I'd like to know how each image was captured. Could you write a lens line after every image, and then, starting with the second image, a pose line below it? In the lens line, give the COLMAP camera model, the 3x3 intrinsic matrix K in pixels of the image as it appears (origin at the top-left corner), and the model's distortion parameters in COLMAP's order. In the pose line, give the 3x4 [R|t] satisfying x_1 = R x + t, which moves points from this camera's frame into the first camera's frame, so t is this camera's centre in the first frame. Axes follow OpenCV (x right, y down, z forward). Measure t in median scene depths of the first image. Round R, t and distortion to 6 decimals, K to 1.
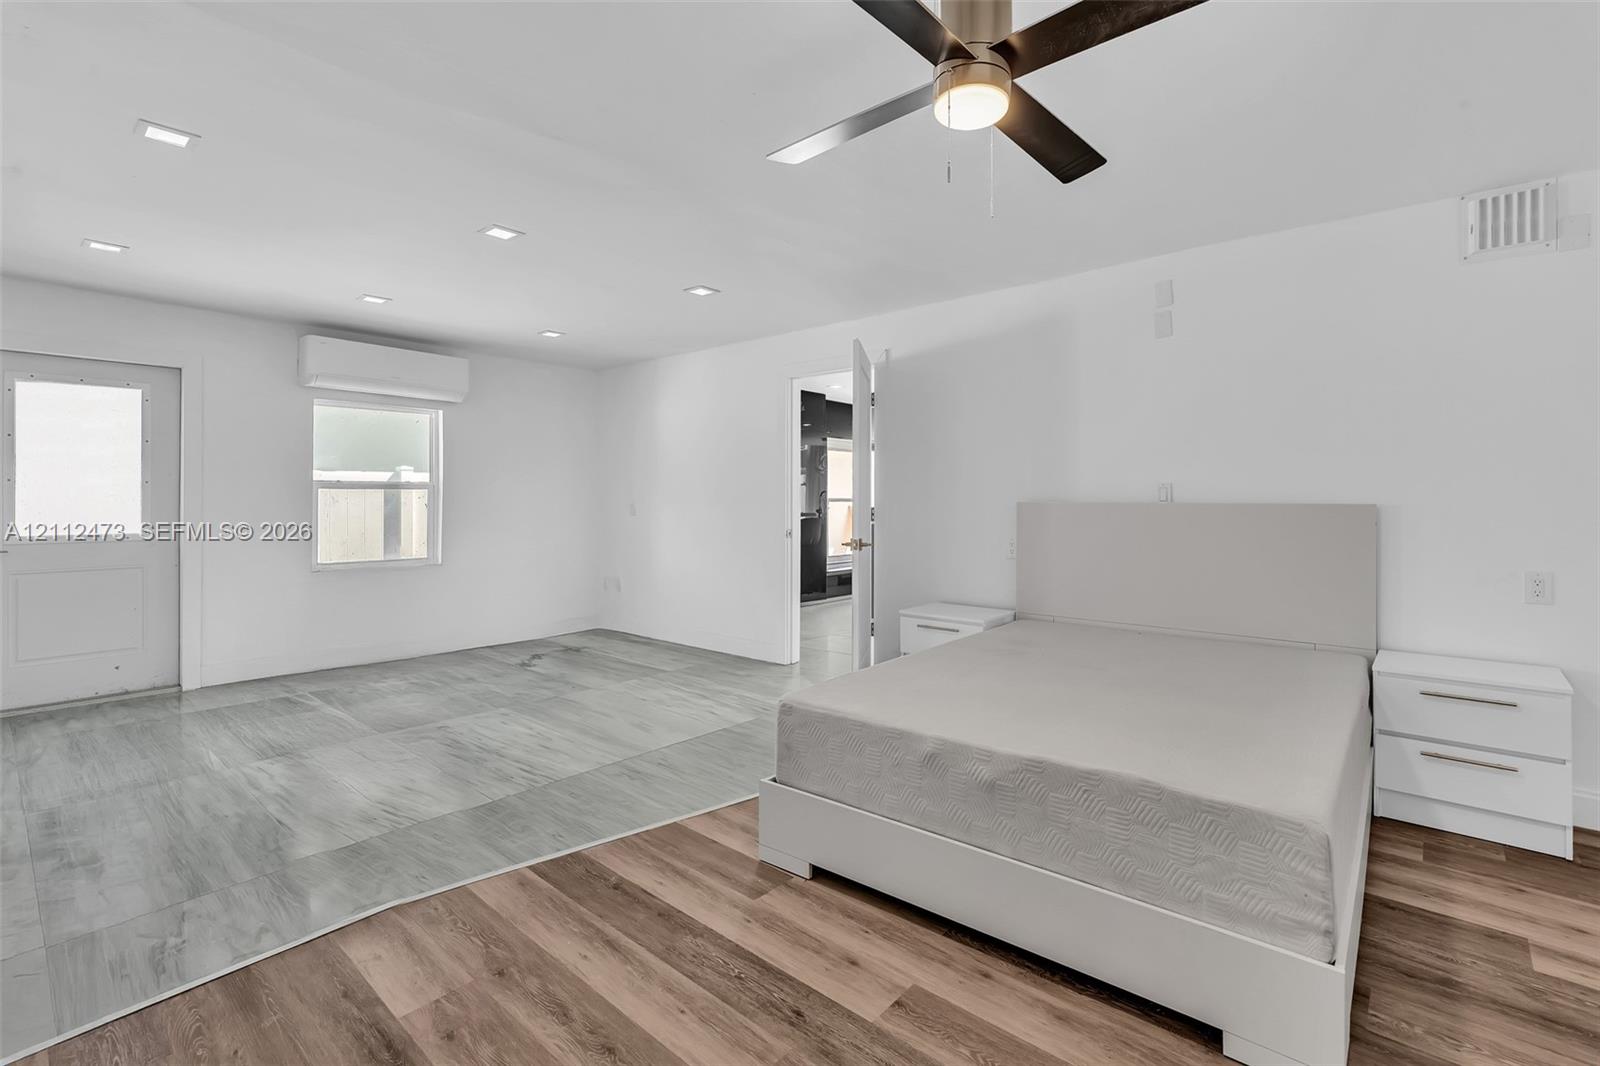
lens RADIAL K [[727.9, 0, 801.6], [0, 727.9, 515.7], [0, 0, 1]] dist [-0.001831, 0.001117]
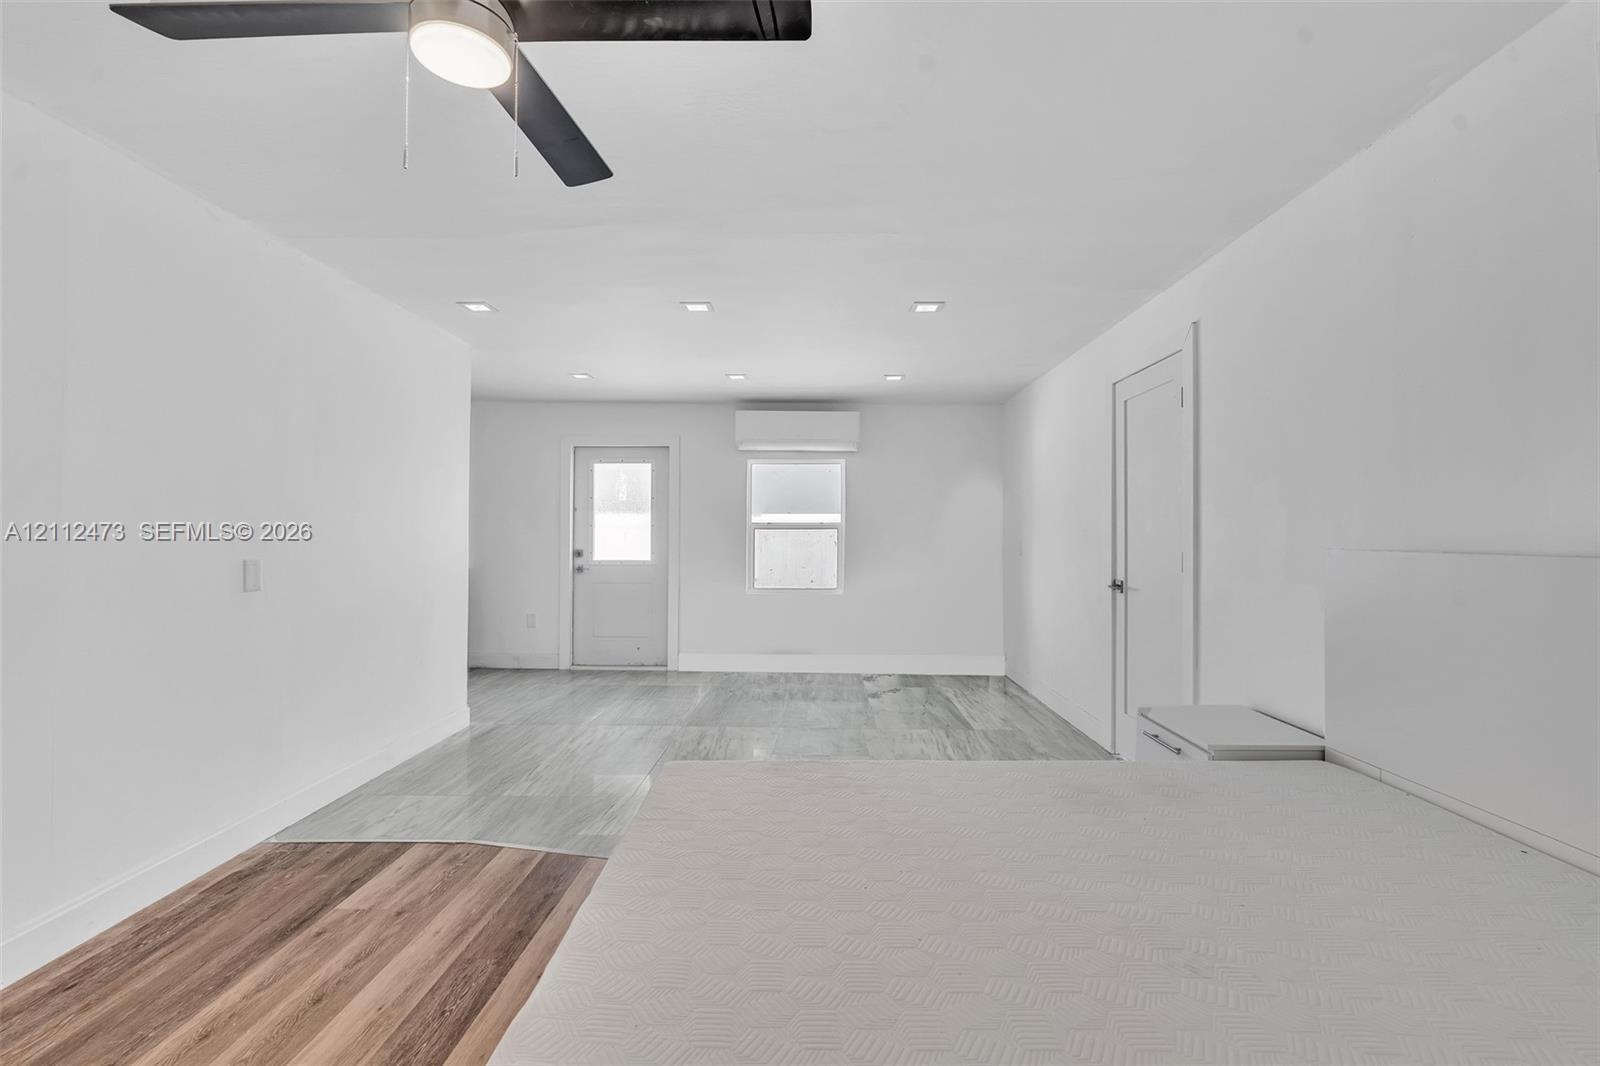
lens RADIAL K [[715.1, 0, 800.9], [0, 715.1, 527.6], [0, 0, 1]] dist [-0.004537, 0.000865]
pose [[0.638141, -0.005565, -0.769899, 0.644259], [-0.020160, 0.999510, -0.023935, -0.019486], [0.769655, 0.030795, 0.637717, 0.466556]]
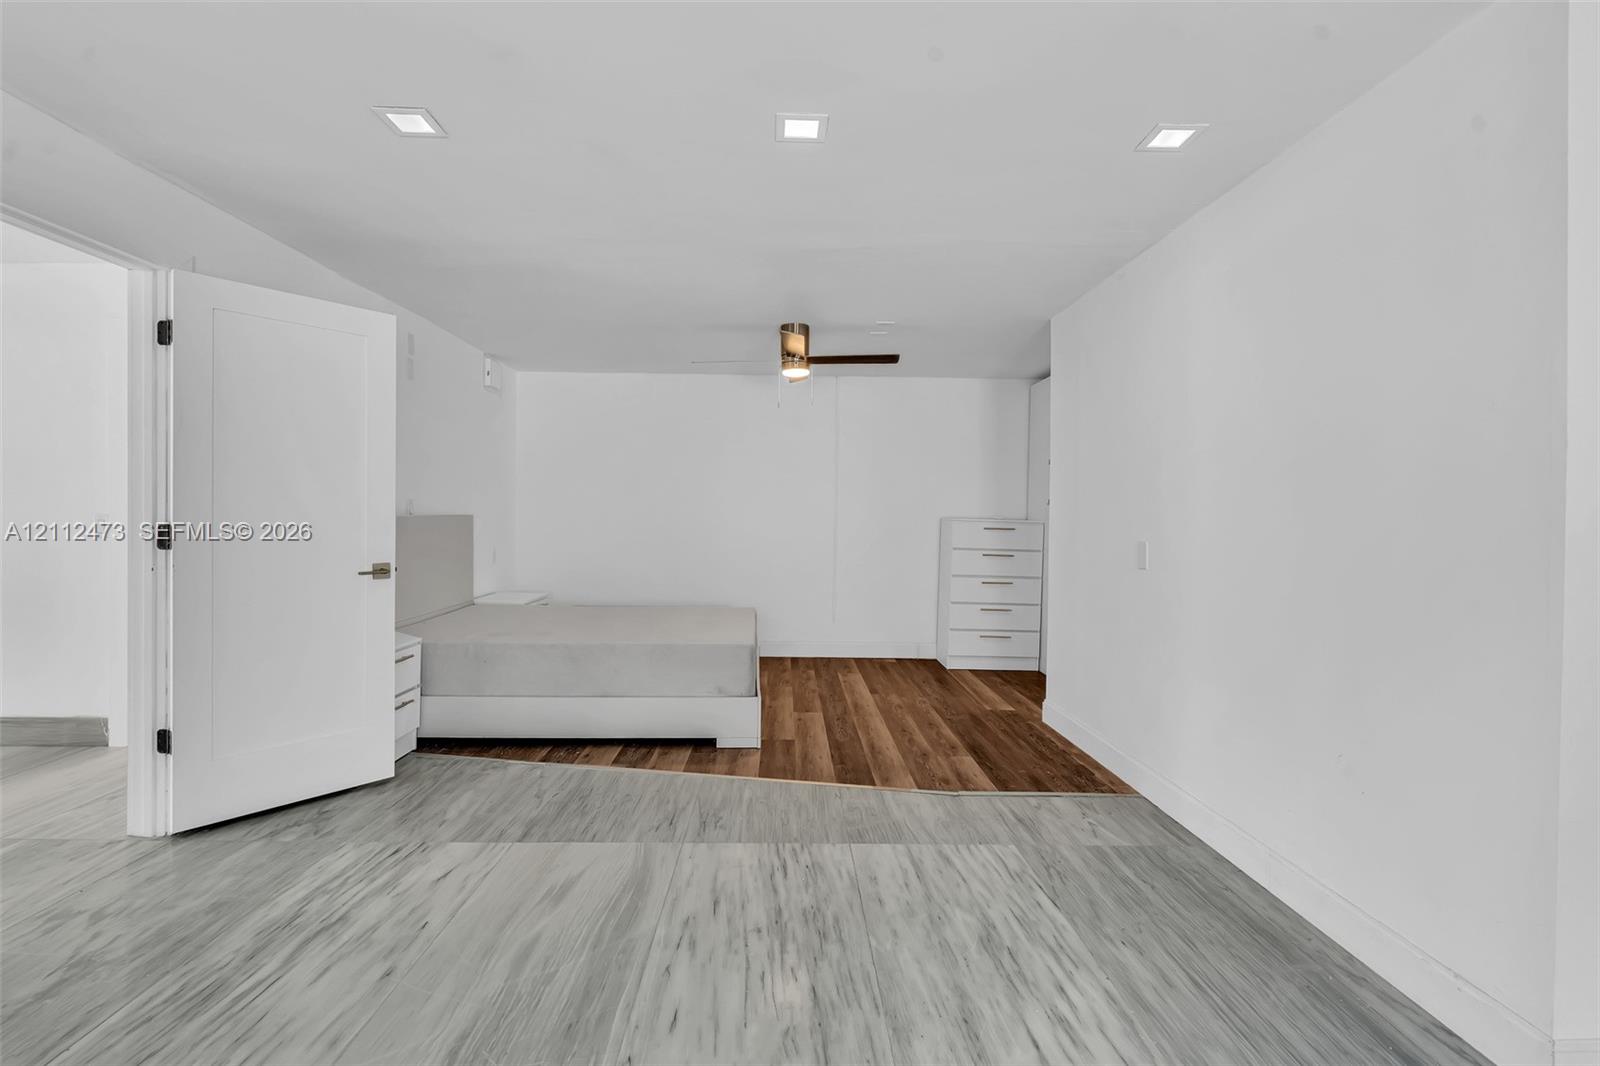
lens RADIAL K [[727.9, 0, 801.6], [0, 727.9, 515.7], [0, 0, 1]] dist [-0.001831, 0.001117]
pose [[-0.678757, -0.010616, 0.734286, -1.072777], [0.002009, 0.999865, 0.016313, -0.045397], [-0.734360, 0.012547, -0.678644, 1.689852]]
